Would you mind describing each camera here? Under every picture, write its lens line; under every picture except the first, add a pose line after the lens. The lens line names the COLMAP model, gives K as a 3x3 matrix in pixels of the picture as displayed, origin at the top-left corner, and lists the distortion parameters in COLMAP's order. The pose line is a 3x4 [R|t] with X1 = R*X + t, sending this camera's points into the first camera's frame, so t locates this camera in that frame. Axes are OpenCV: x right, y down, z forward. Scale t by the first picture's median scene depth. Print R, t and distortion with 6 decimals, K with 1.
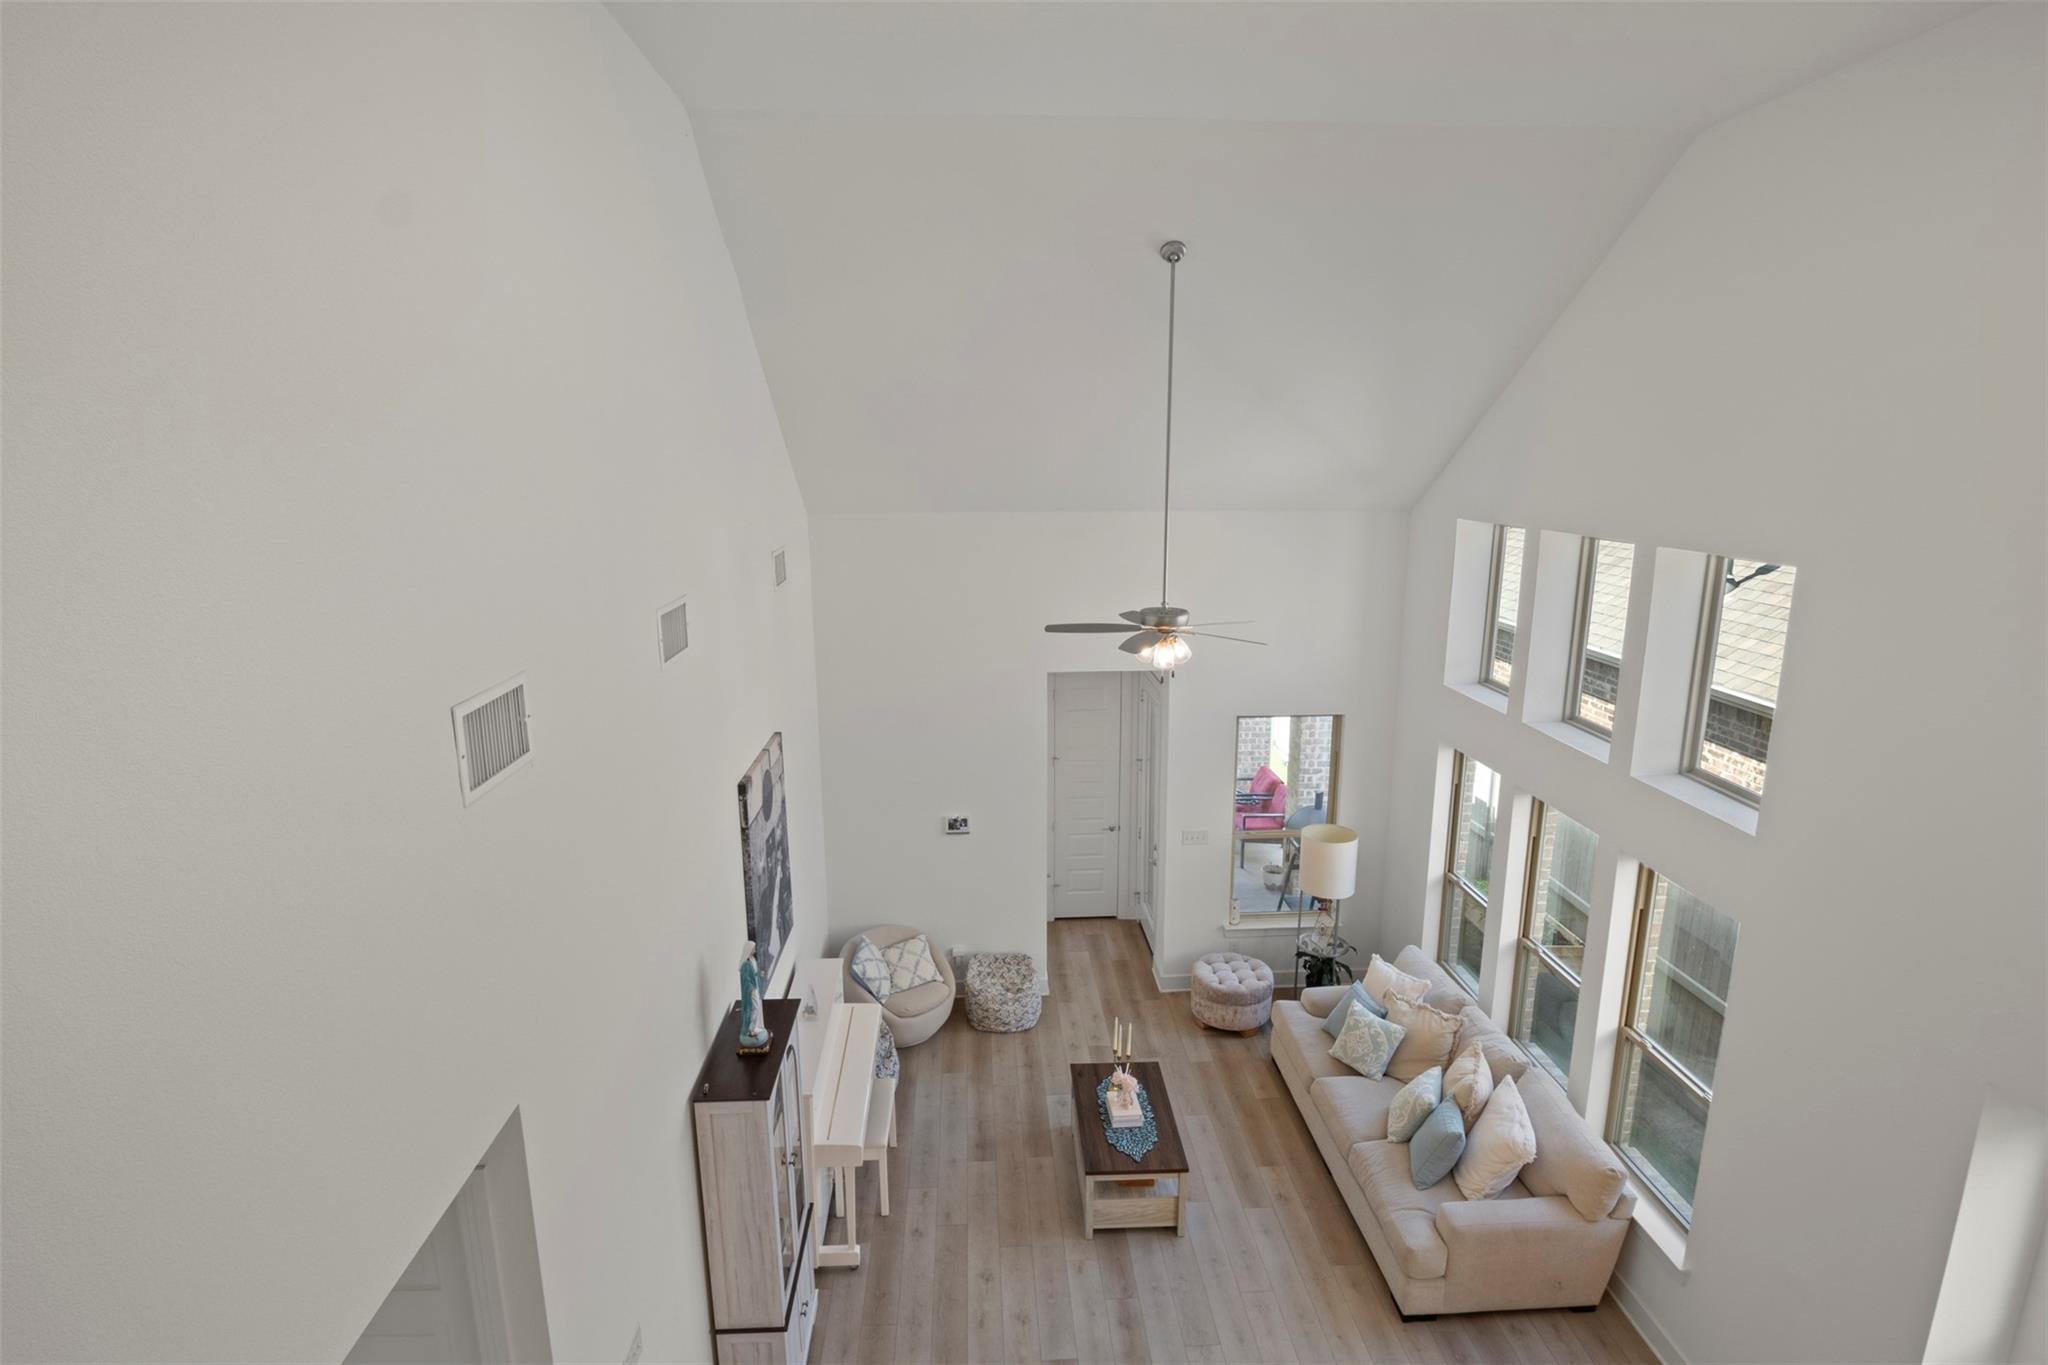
lens RADIAL K [[1038.6, 0, 1021.3], [0, 1038.6, 681.0], [0, 0, 1]] dist [-0.004302, 0.000178]
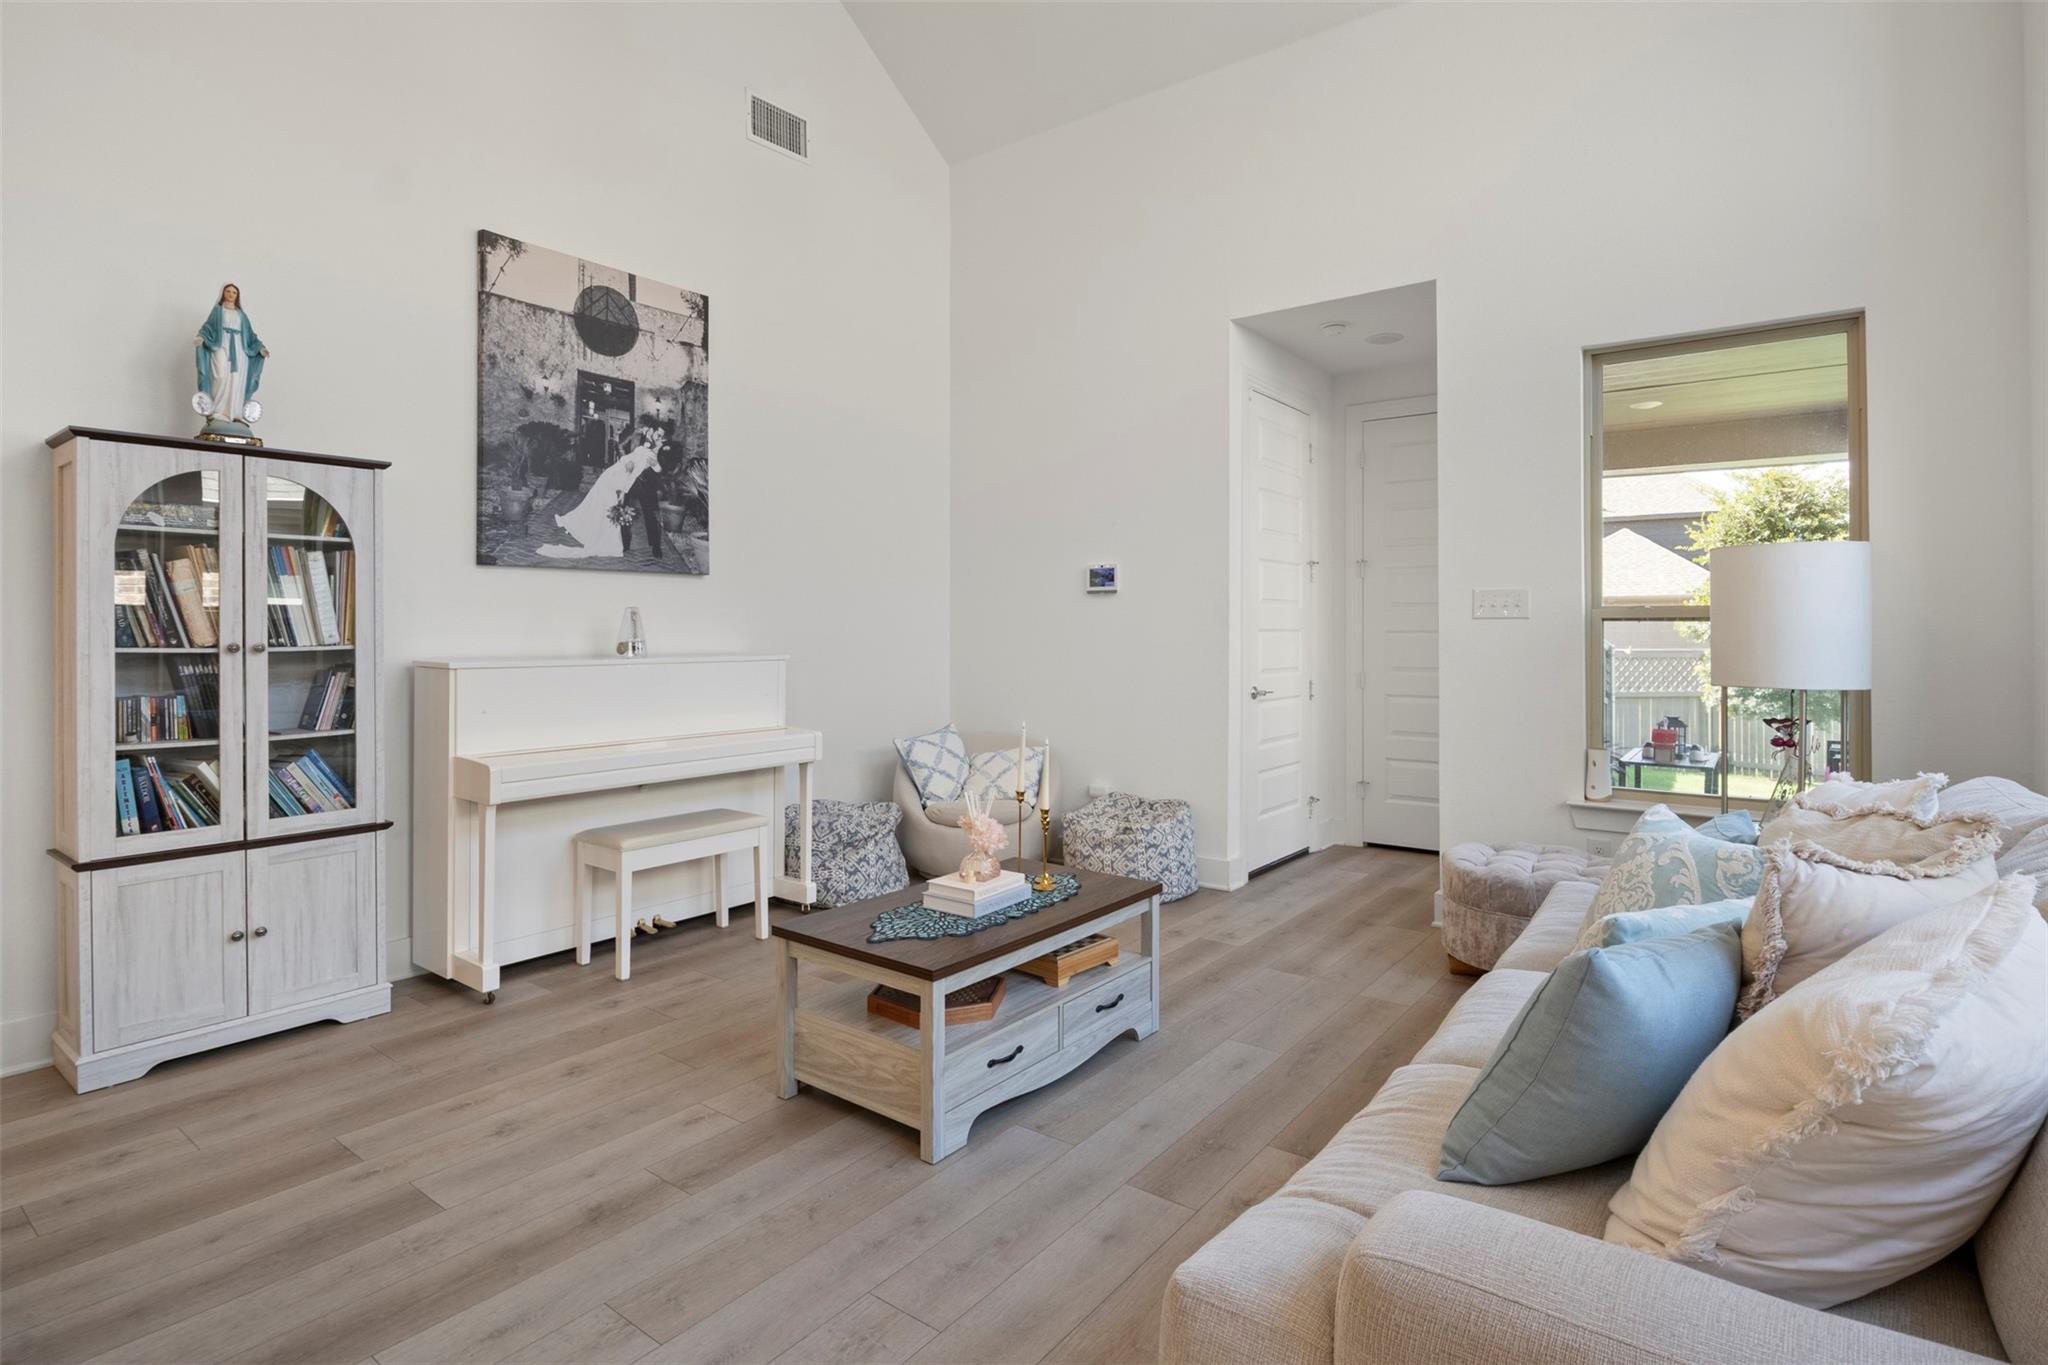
lens RADIAL K [[1038.6, 0, 1018.2], [0, 1038.6, 632.4], [0, 0, 1]] dist [-0.004302, 0.000178]
pose [[0.758118, 0.006261, -0.652087, 0.422390], [-0.153021, 0.973742, -0.168554, 0.378974], [0.633909, 0.227567, 0.739170, 0.645666]]
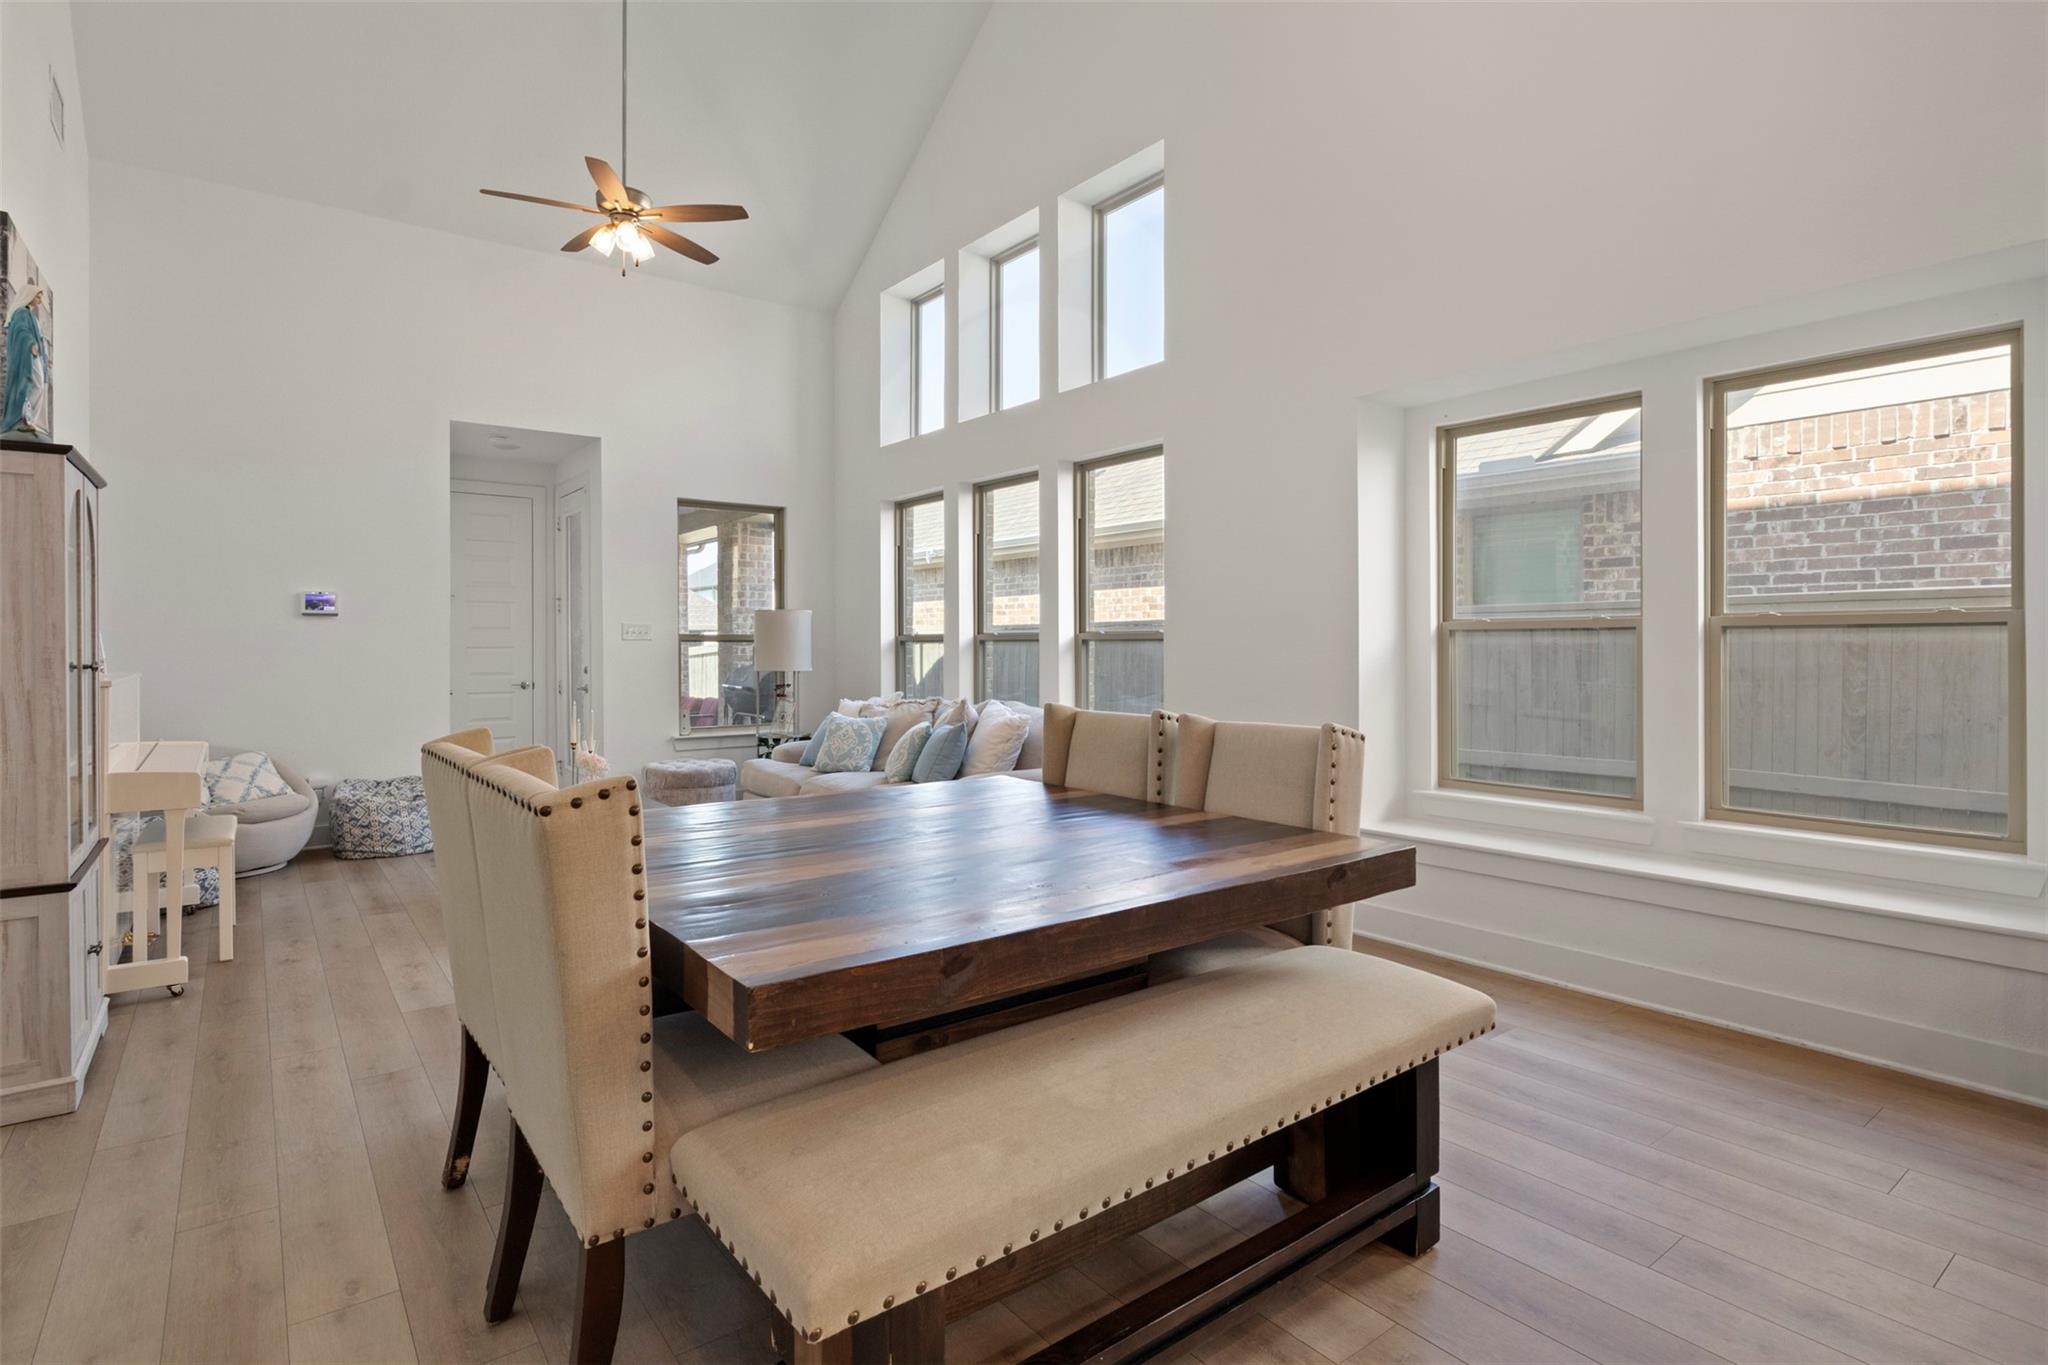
lens RADIAL K [[1038.6, 0, 1018.5], [0, 1038.6, 664.6], [0, 0, 1]] dist [-0.004302, 0.000178]
pose [[0.829873, -0.000592, 0.557952, -0.078302], [0.117687, 0.977687, -0.174006, 0.495537], [-0.545399, 0.210067, 0.811426, 0.131615]]
